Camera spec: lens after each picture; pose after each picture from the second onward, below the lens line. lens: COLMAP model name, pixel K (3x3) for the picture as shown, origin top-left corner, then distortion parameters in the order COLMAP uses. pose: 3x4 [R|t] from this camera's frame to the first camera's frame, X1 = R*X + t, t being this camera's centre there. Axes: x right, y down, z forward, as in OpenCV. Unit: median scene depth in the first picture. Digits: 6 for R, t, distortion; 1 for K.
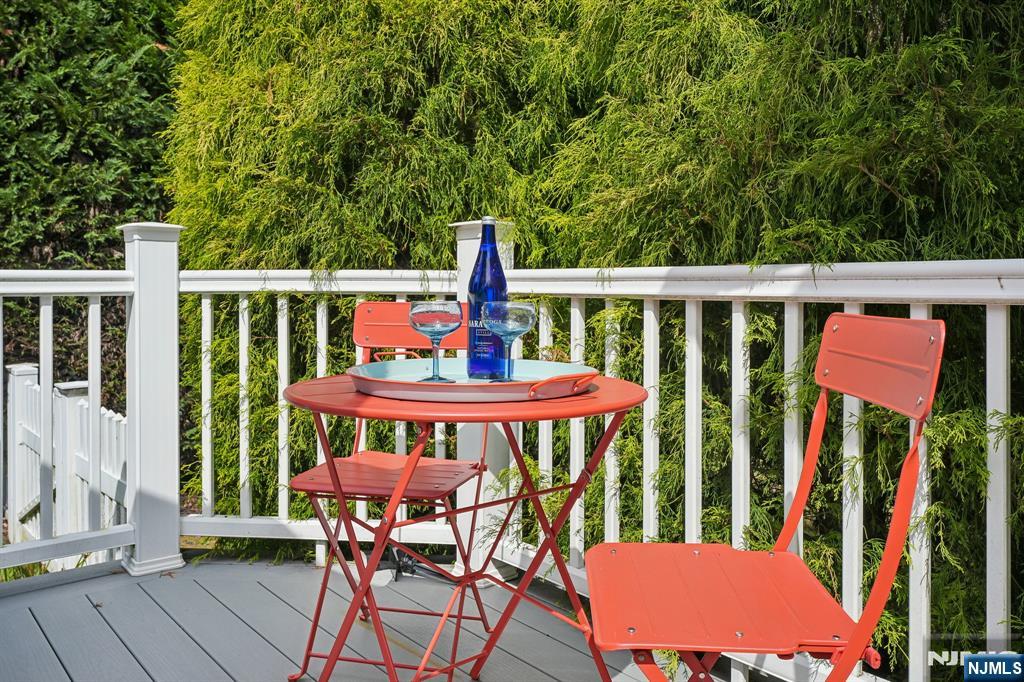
lens RADIAL K [[781.0, 0, 516.0], [0, 781.0, 293.6], [0, 0, 1]] dist [-0.000576, -0.000578]
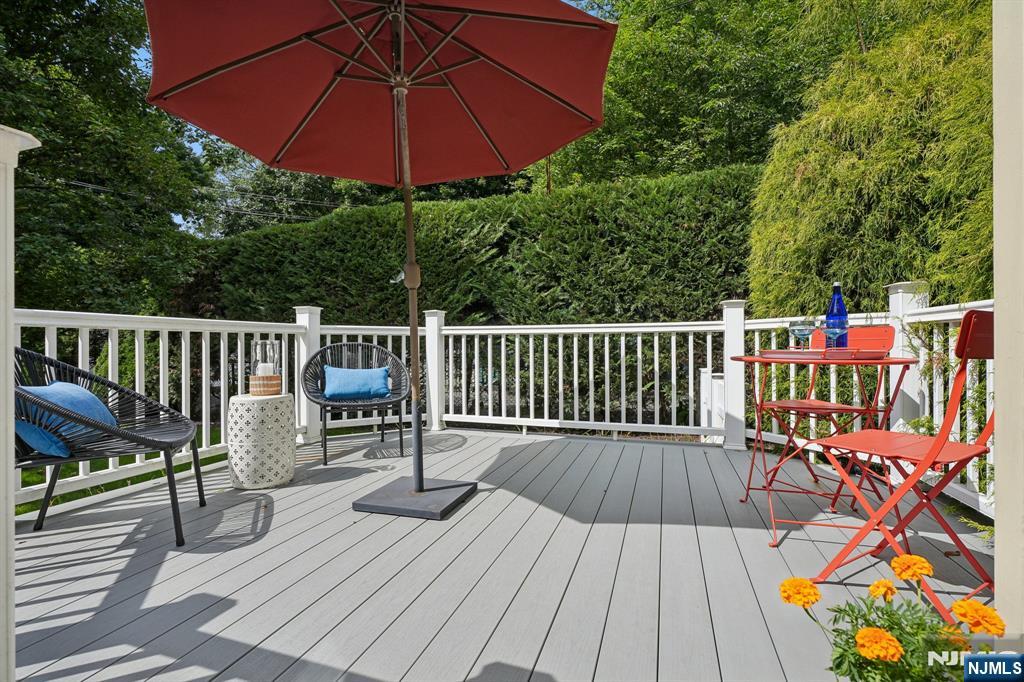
lens RADIAL K [[465.5, 0, 512.2], [0, 465.5, 344.8], [0, 0, 1]] dist [-0.001430, -0.000226]
pose [[0.511272, -0.005087, -0.859404, 0.387675], [-0.003612, 0.999961, -0.008068, 0.056370], [0.859411, 0.007229, 0.511234, -0.277153]]
